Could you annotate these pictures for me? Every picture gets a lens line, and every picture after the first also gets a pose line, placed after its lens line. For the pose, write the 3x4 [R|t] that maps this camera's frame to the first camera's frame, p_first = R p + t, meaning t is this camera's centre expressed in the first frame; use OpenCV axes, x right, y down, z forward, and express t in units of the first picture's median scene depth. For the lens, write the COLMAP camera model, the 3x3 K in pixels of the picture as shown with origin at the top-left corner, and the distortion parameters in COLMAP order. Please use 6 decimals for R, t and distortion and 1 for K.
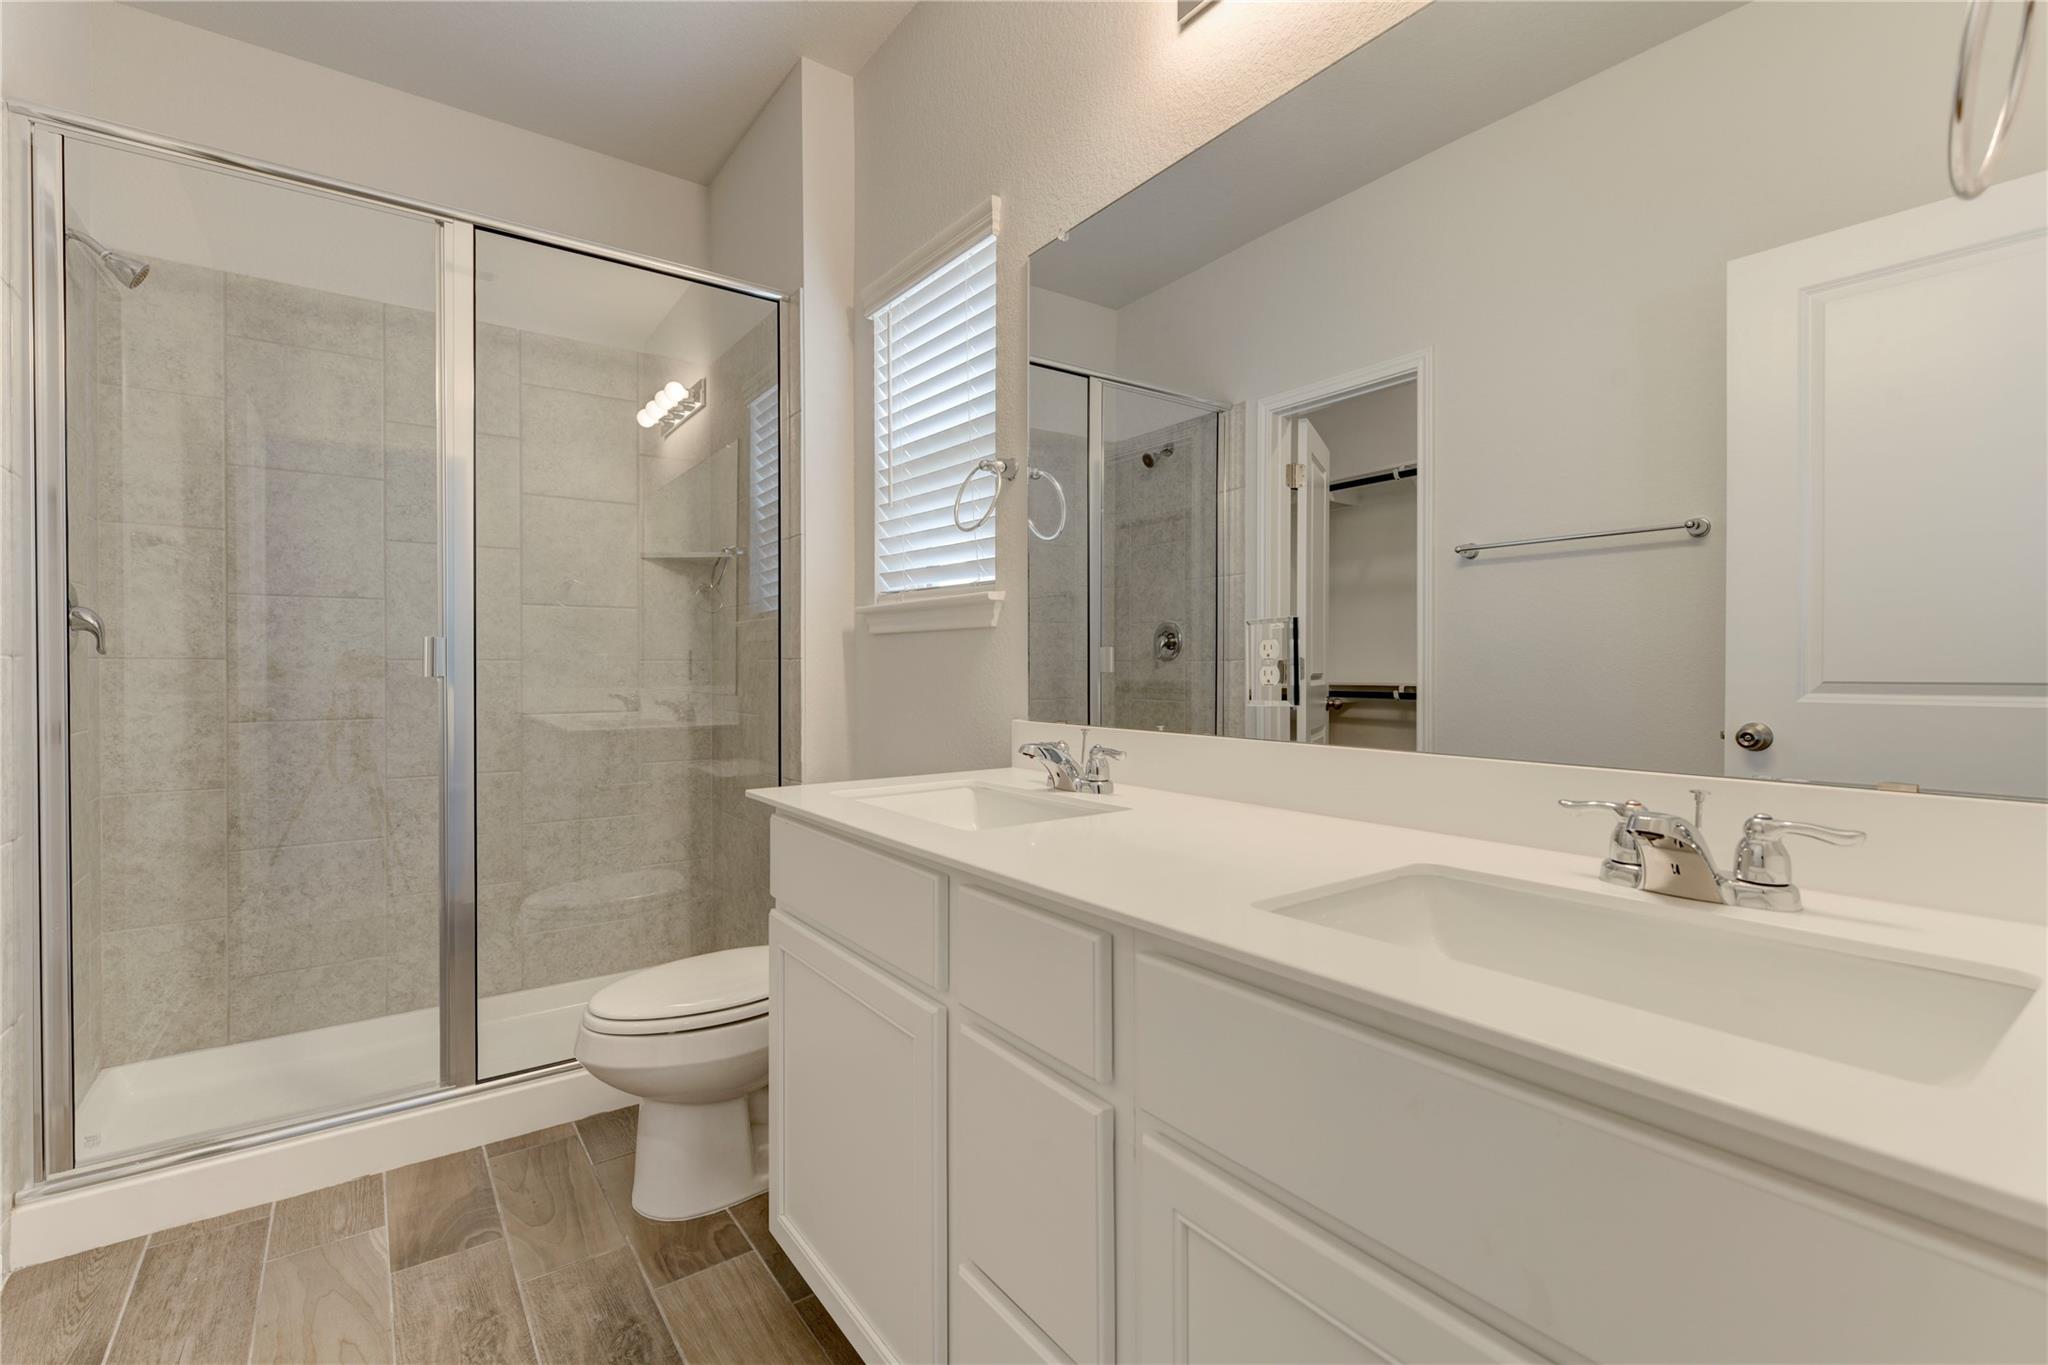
lens RADIAL K [[911.1, 0, 1039.1], [0, 911.1, 666.1], [0, 0, 1]] dist [0.003221, 0.000407]
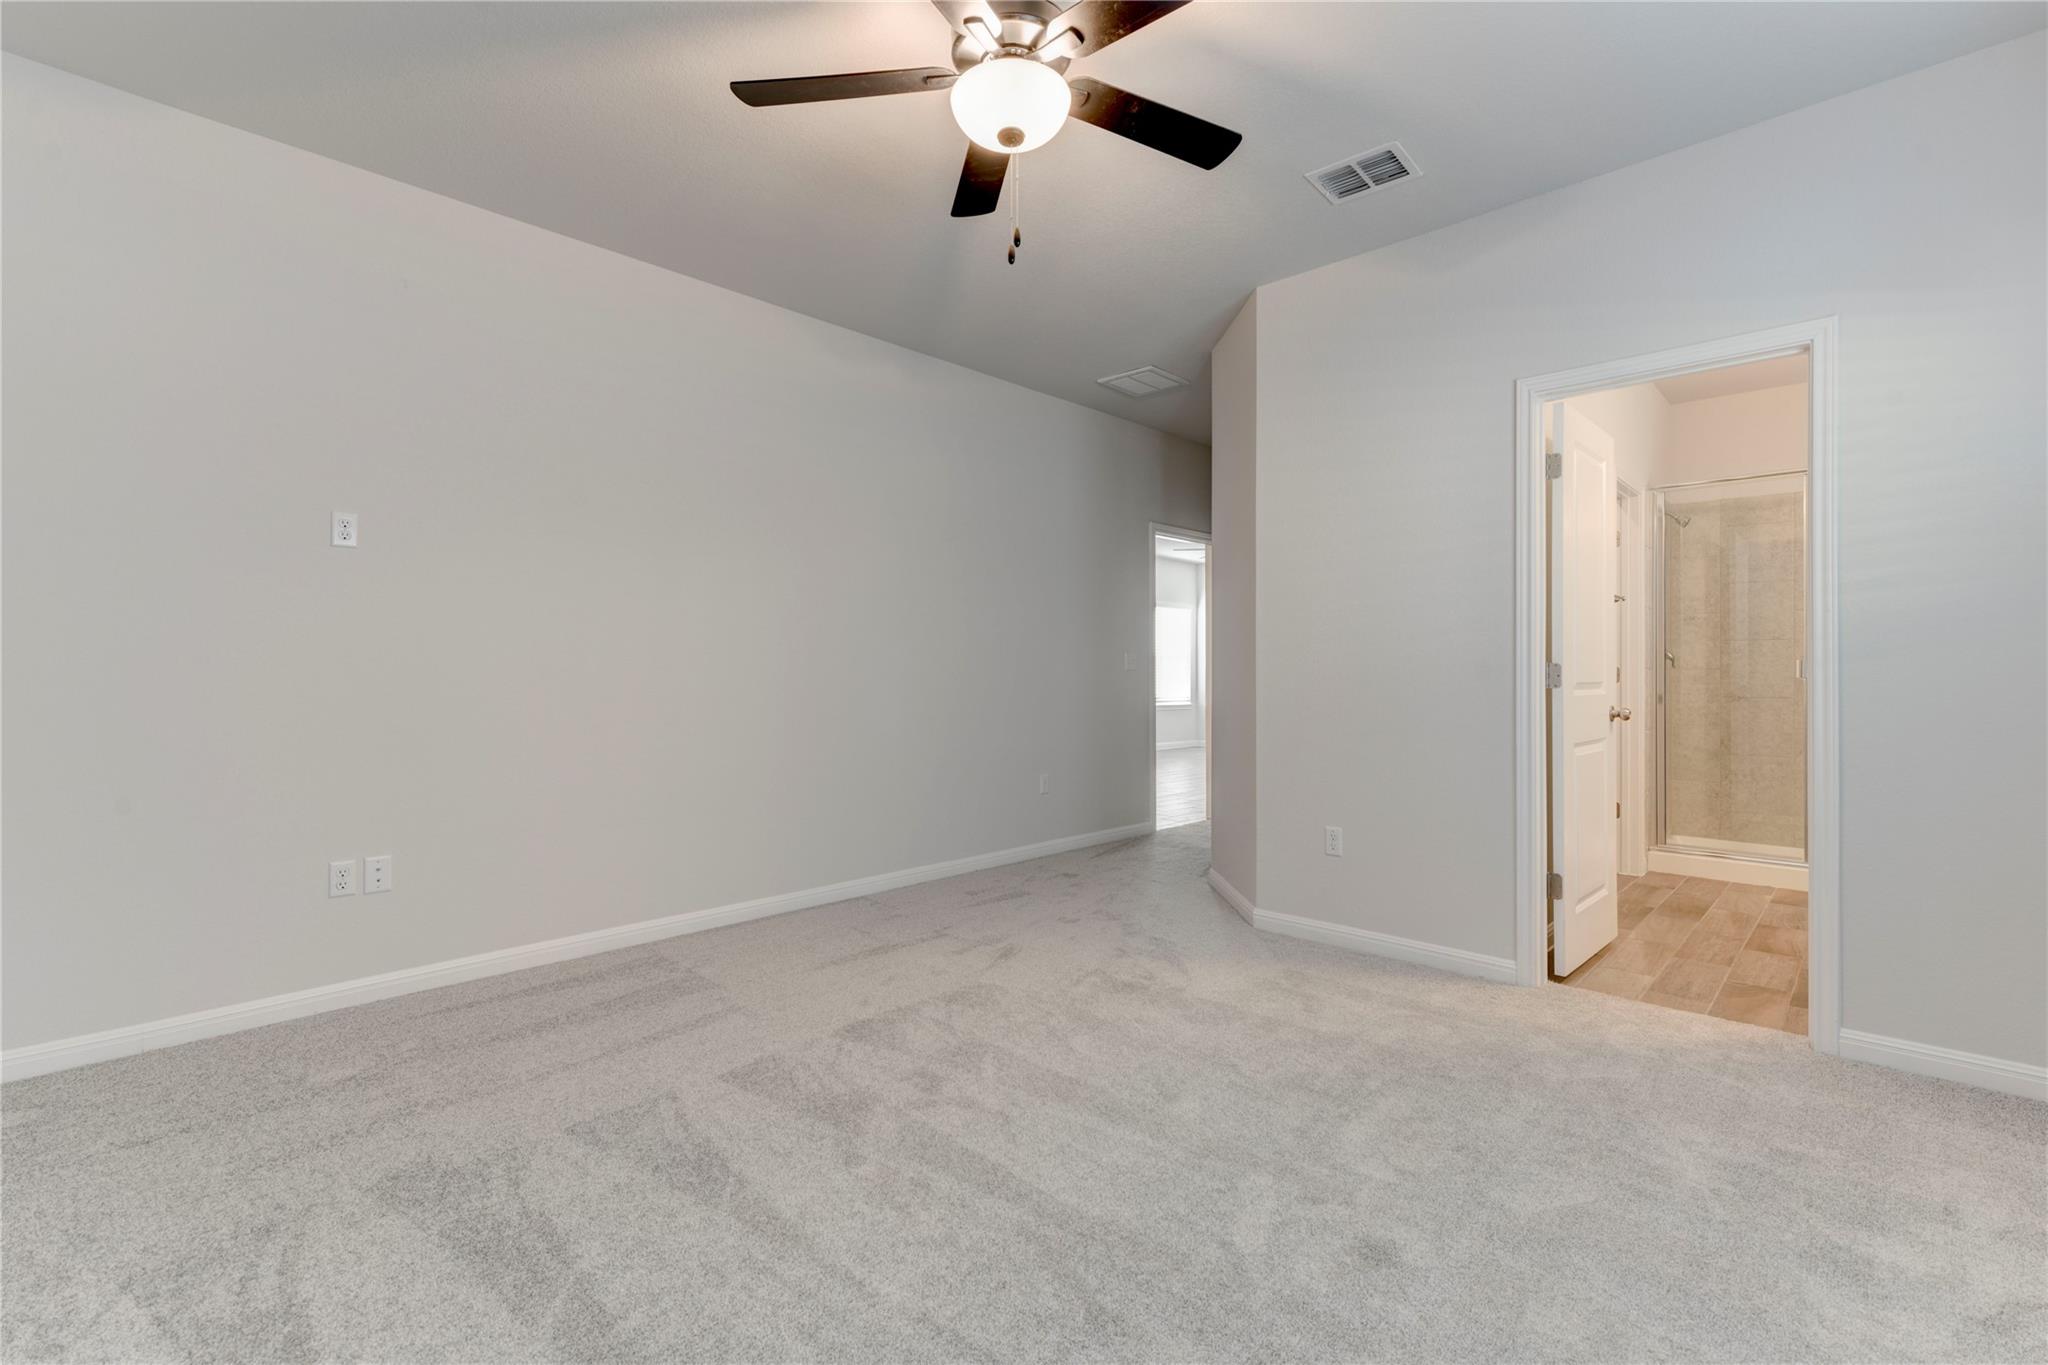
lens RADIAL K [[911.1, 0, 1039.1], [0, 911.1, 666.1], [0, 0, 1]] dist [0.003221, 0.000407]
pose [[0.160398, -0.009148, -0.987010, 1.126058], [-0.007429, 0.999918, -0.010475, 0.019522], [0.987024, 0.009012, 0.160317, -1.082884]]
